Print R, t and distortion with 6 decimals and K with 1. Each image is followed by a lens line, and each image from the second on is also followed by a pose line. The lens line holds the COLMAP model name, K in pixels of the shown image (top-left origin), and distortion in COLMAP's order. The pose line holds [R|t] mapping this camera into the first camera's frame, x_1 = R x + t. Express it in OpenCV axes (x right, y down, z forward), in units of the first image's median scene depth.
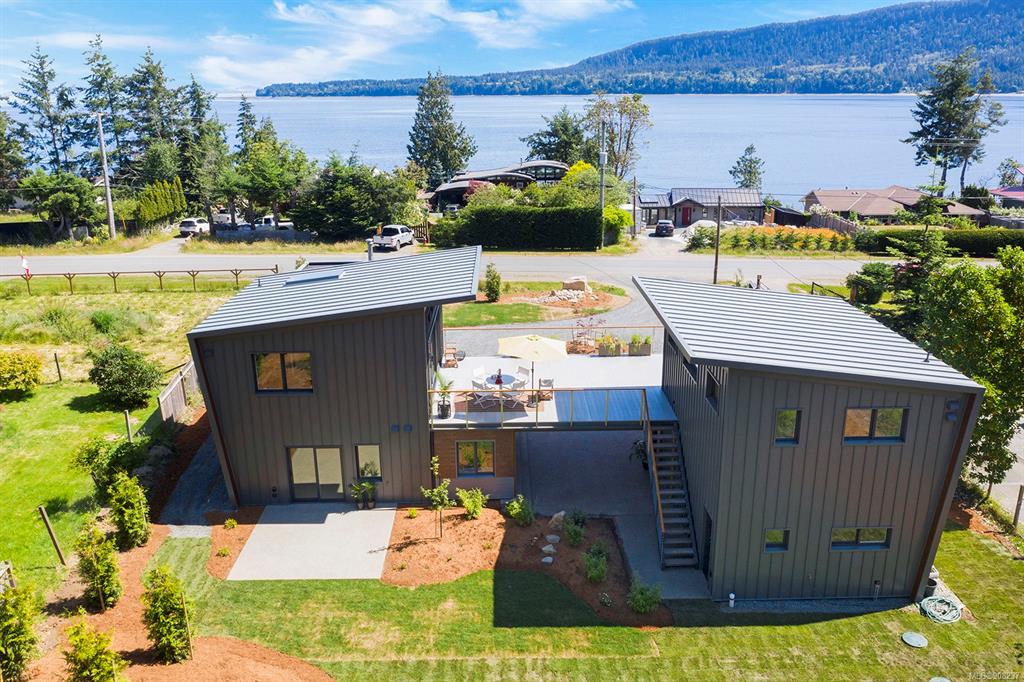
lens RADIAL K [[806.6, 0, 509.5], [0, 806.6, 338.3], [0, 0, 1]] dist [-0.006763, -0.006985]
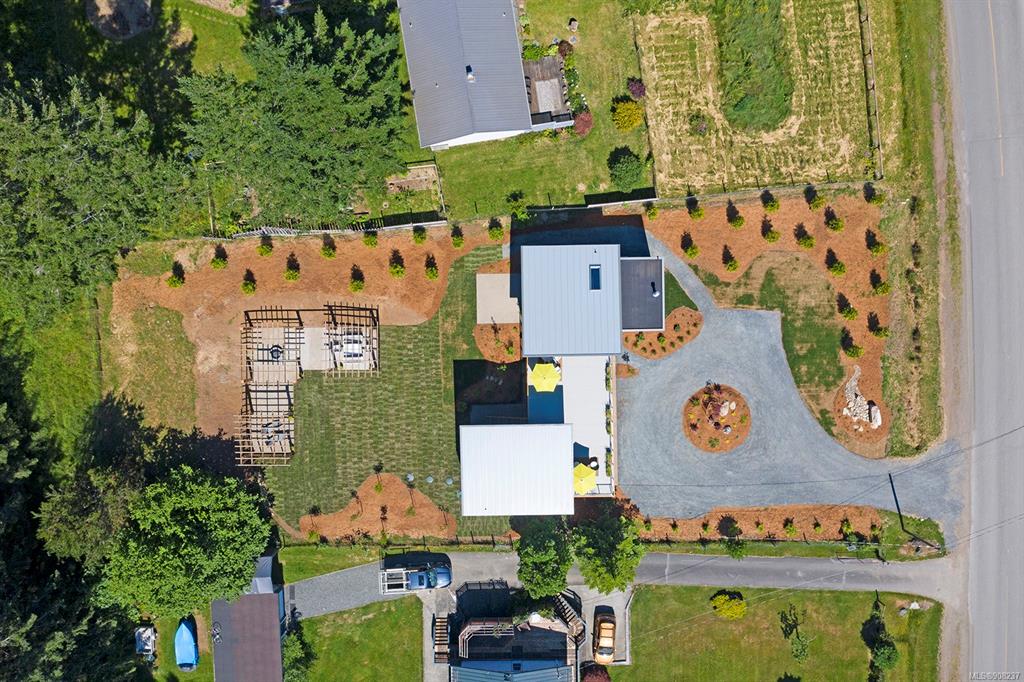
lens RADIAL K [[806.6, 0, 512.3], [0, 806.6, 340.2], [0, 0, 1]] dist [-0.006763, -0.006985]
pose [[0.003089, 0.999784, 0.020539, -0.035487], [-0.287441, -0.018785, 0.957614, -0.607229], [0.957793, -0.008862, 0.287321, 0.052201]]
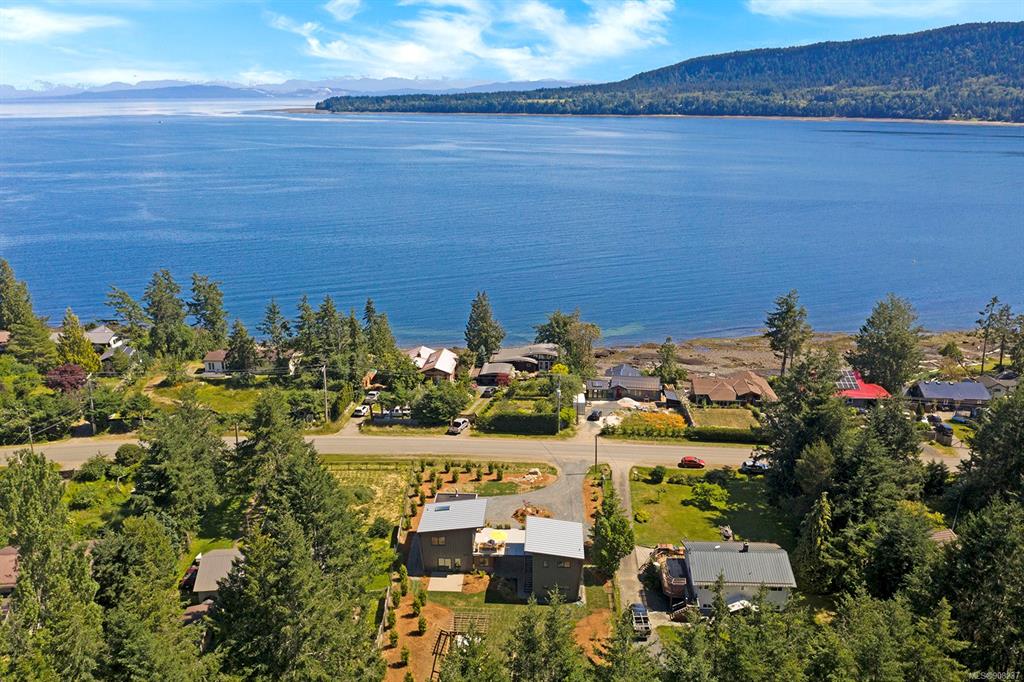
lens RADIAL K [[806.6, 0, 507.1], [0, 806.6, 344.8], [0, 0, 1]] dist [-0.006763, -0.006985]
pose [[0.997783, 0.023458, -0.062281, 0.077784], [-0.023482, 0.999724, 0.000345, -0.244765], [0.062272, 0.001118, 0.998059, -0.783007]]
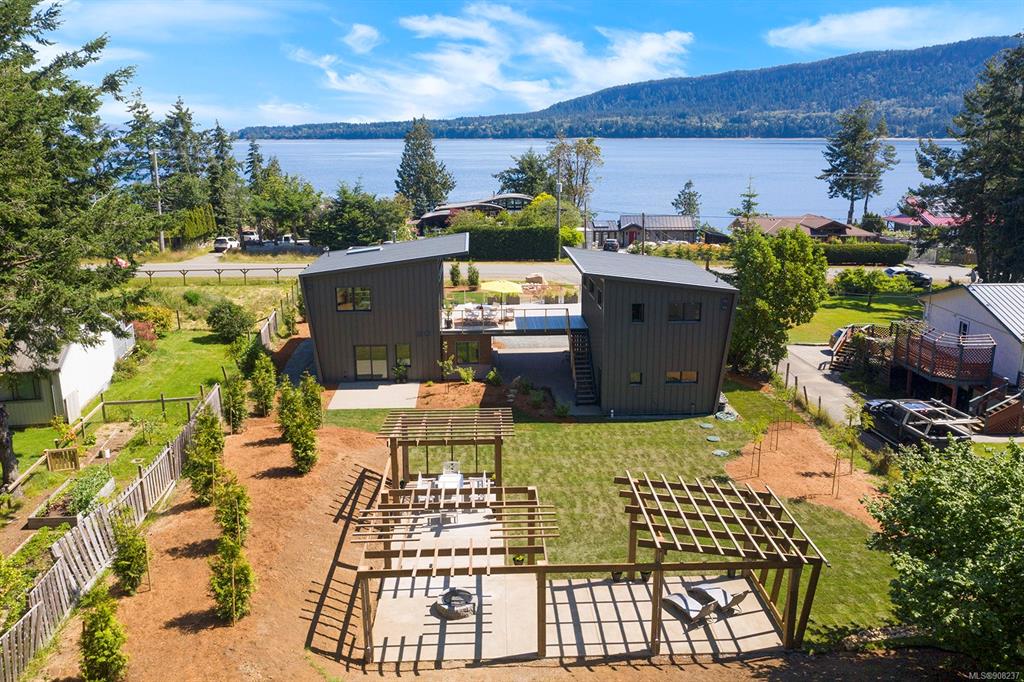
lens RADIAL K [[806.6, 0, 508.8], [0, 806.6, 337.2], [0, 0, 1]] dist [-0.006763, -0.006985]
pose [[0.999465, -0.004867, 0.032351, -0.002757], [0.006524, 0.998663, -0.051285, 0.052481], [-0.032058, 0.051469, 0.998160, -0.172144]]
